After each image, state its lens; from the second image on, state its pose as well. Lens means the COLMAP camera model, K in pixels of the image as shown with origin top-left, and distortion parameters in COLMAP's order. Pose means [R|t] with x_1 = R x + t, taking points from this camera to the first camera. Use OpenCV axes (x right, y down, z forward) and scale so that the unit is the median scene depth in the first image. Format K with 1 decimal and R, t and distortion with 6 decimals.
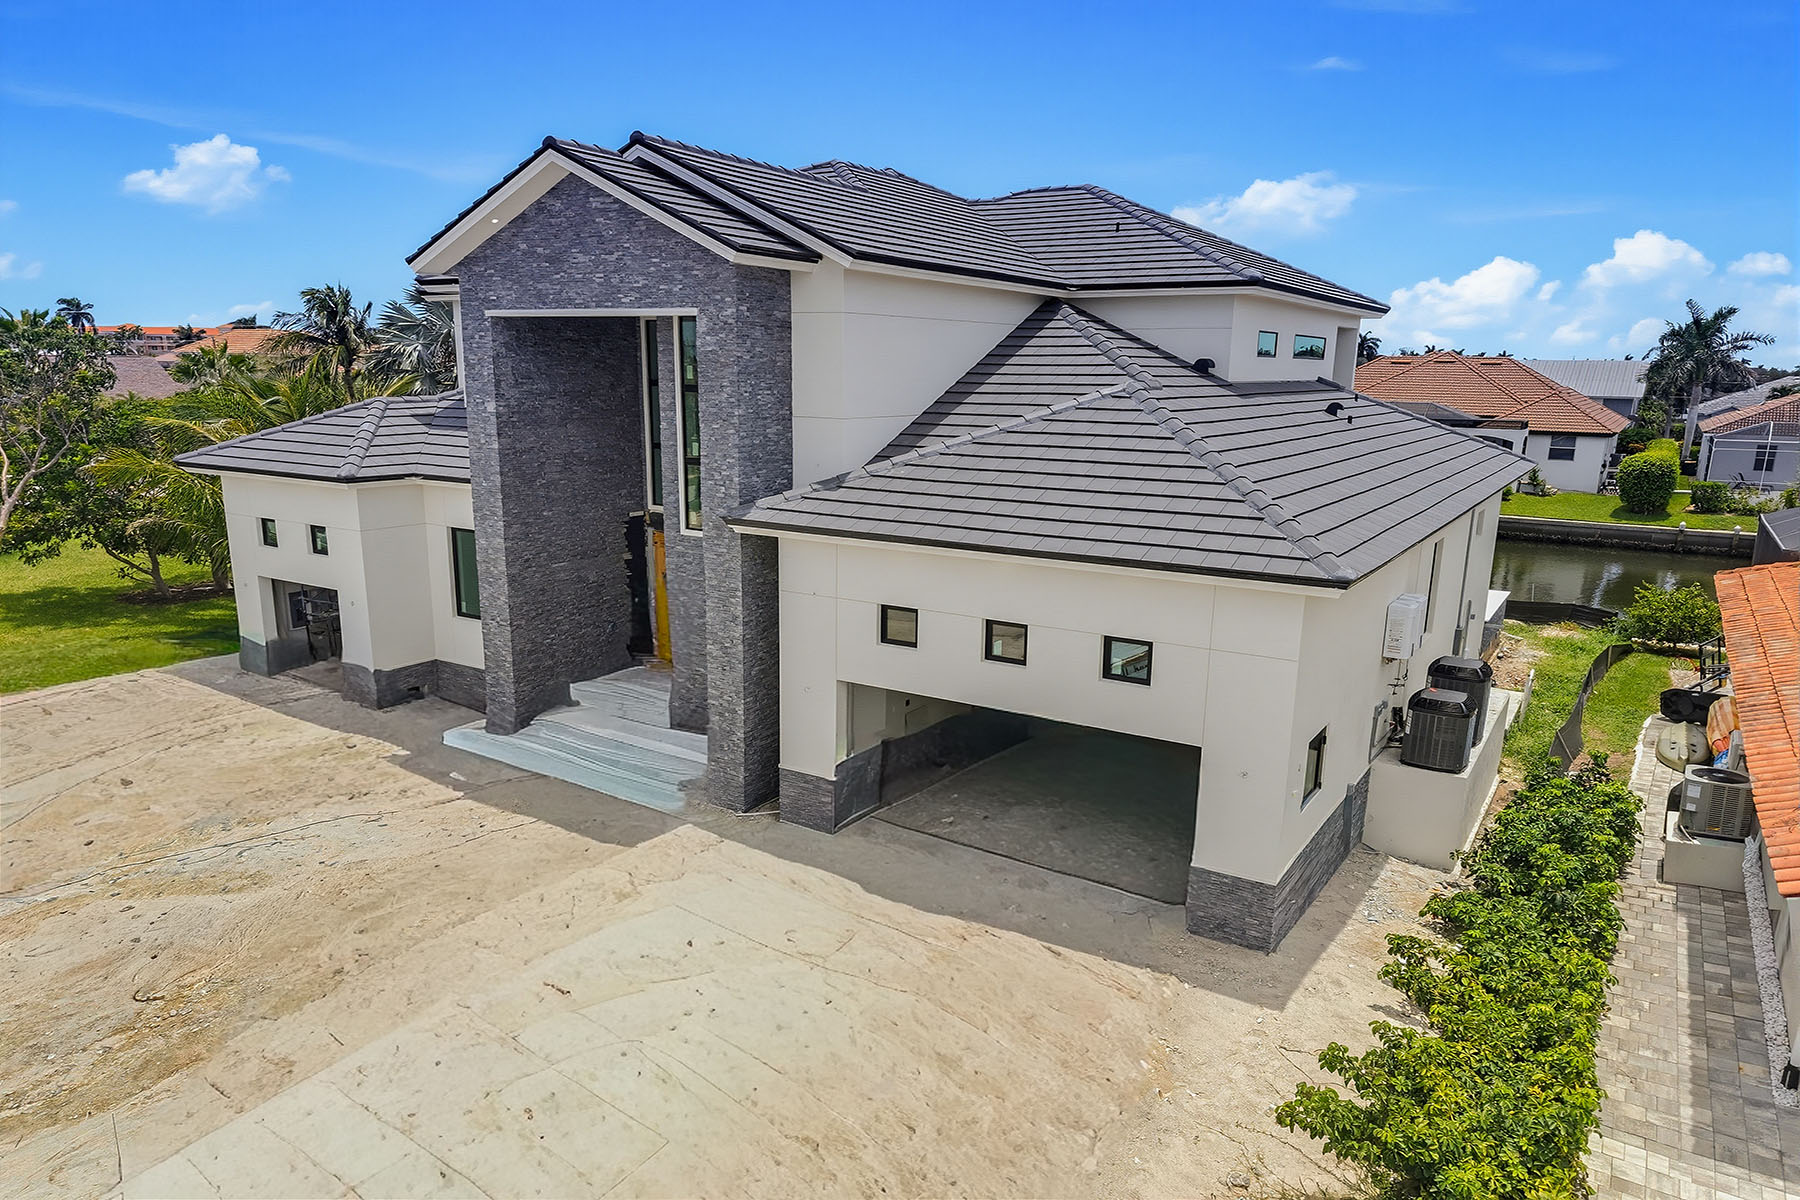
lens RADIAL K [[1192.6, 0, 904.8], [0, 1192.6, 658.8], [0, 0, 1]] dist [0.041092, -0.035850]
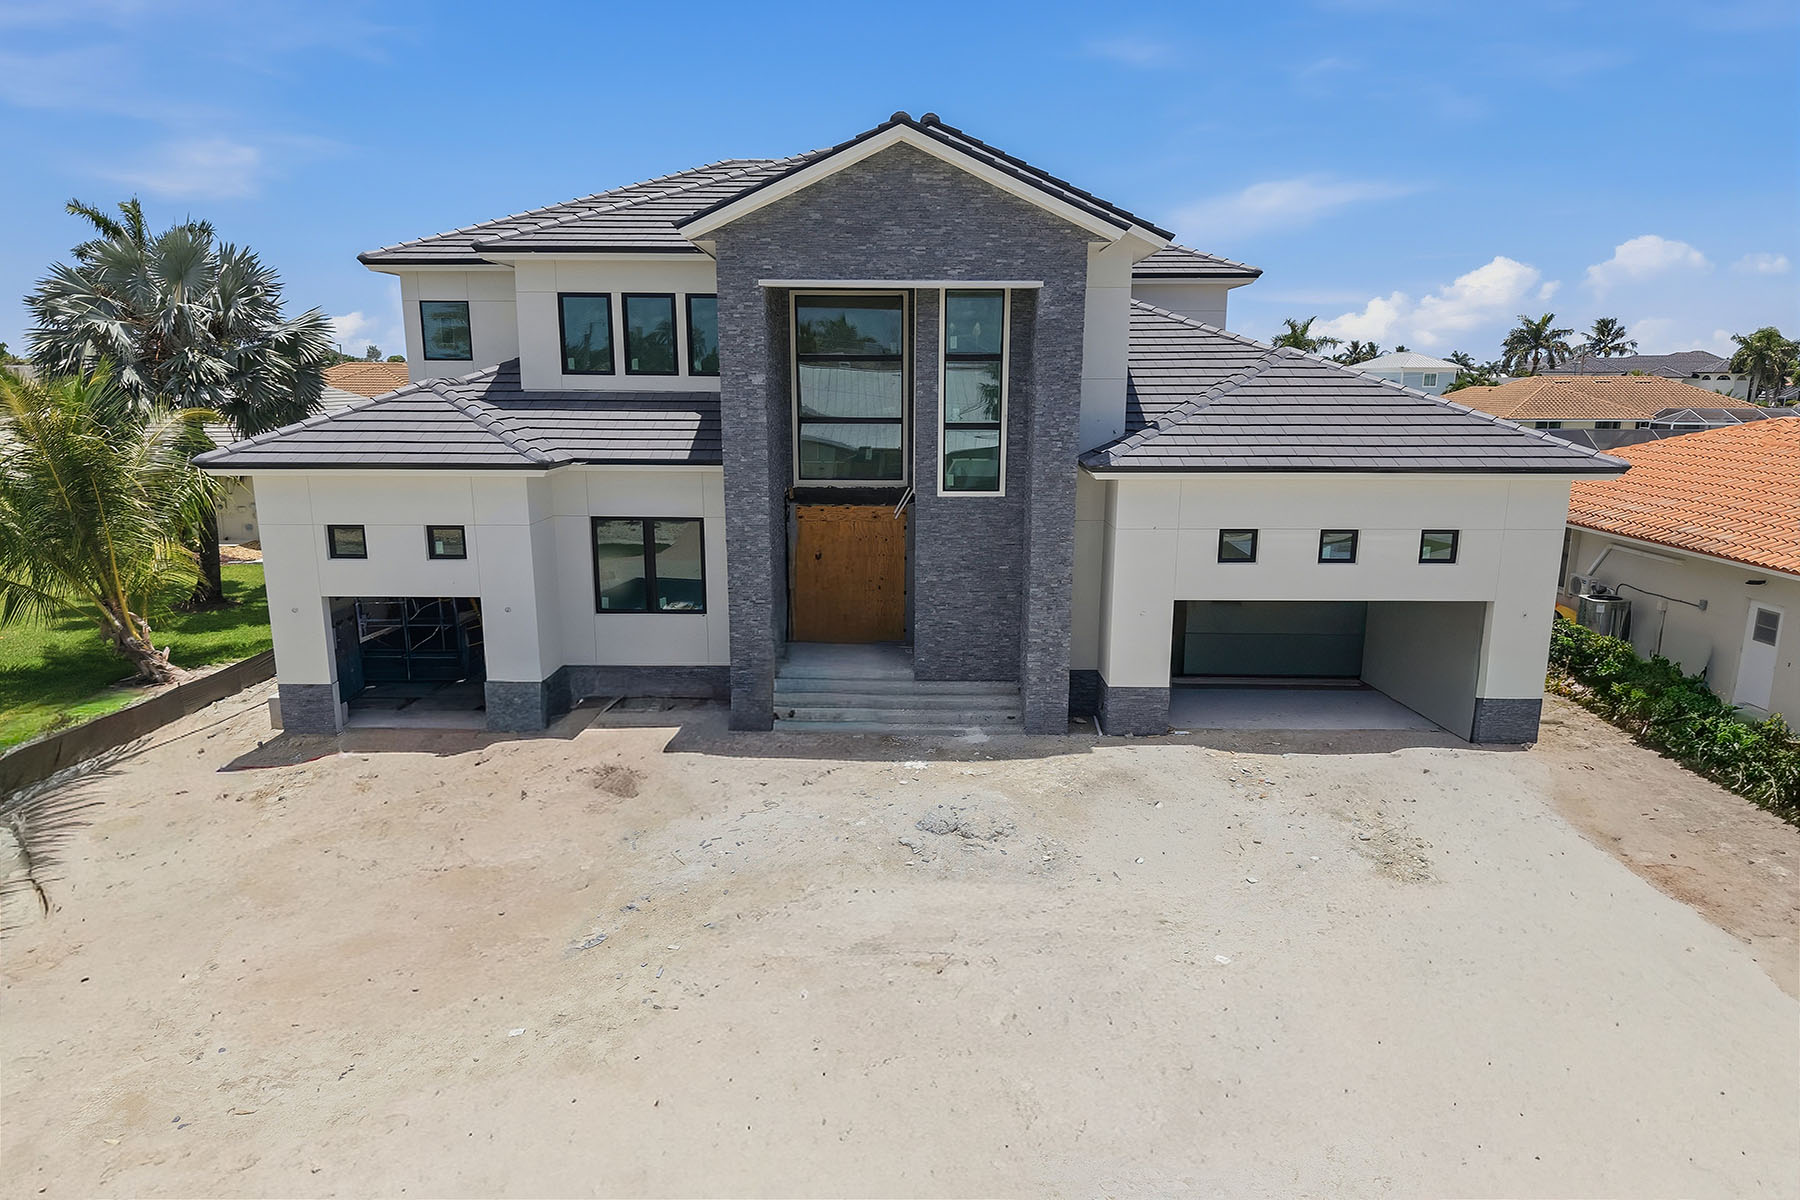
lens RADIAL K [[1192.6, 0, 908.9], [0, 1192.6, 658.9], [0, 0, 1]] dist [0.041092, -0.035850]
pose [[0.850186, -0.134613, 0.508982, -0.819052], [0.135019, 0.990176, 0.036346, -0.002578], [-0.508874, 0.037822, 0.860010, 0.112005]]
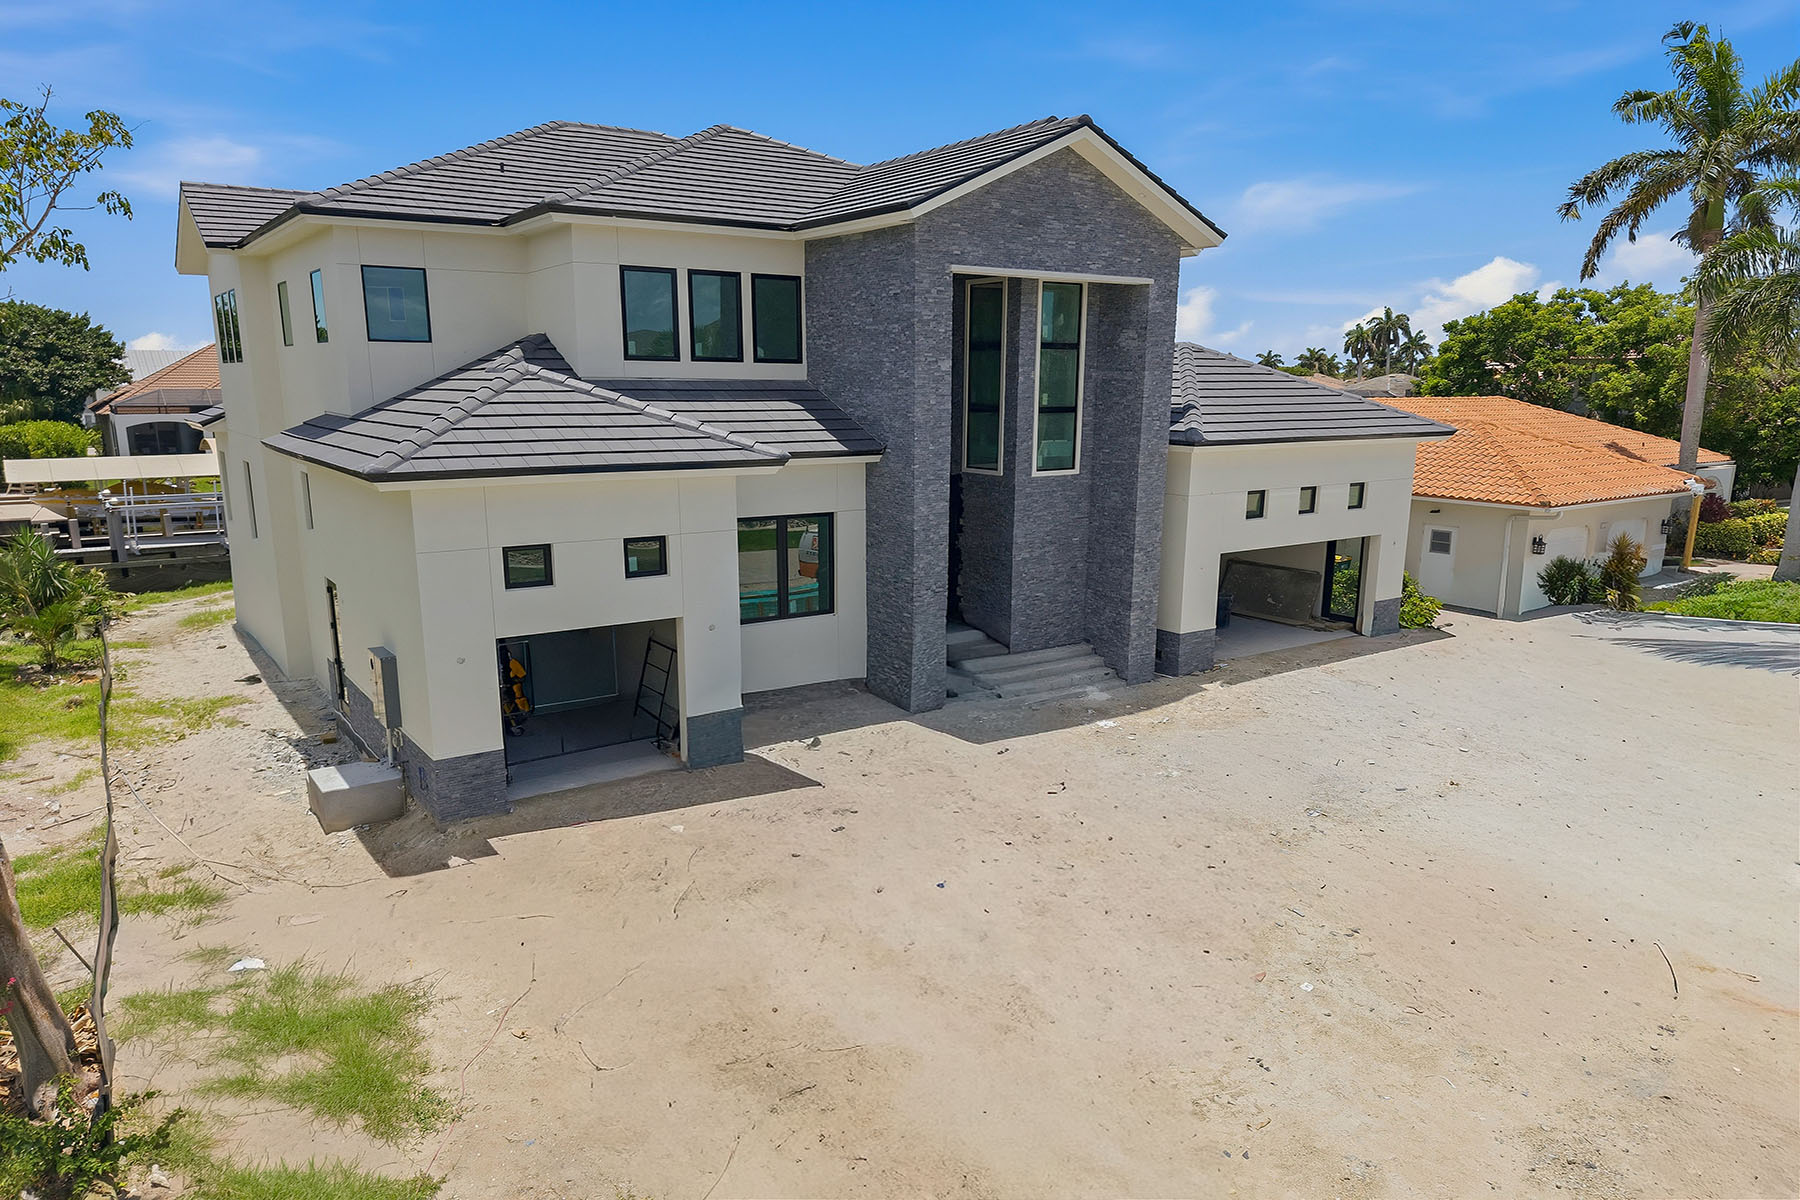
lens RADIAL K [[1192.6, 0, 903.6], [0, 1192.6, 657.9], [0, 0, 1]] dist [0.041092, -0.035850]
pose [[0.391990, -0.225043, 0.892020, -1.361721], [0.220714, 0.964305, 0.146289, -0.138858], [-0.893101, 0.139537, 0.427669, 0.691805]]
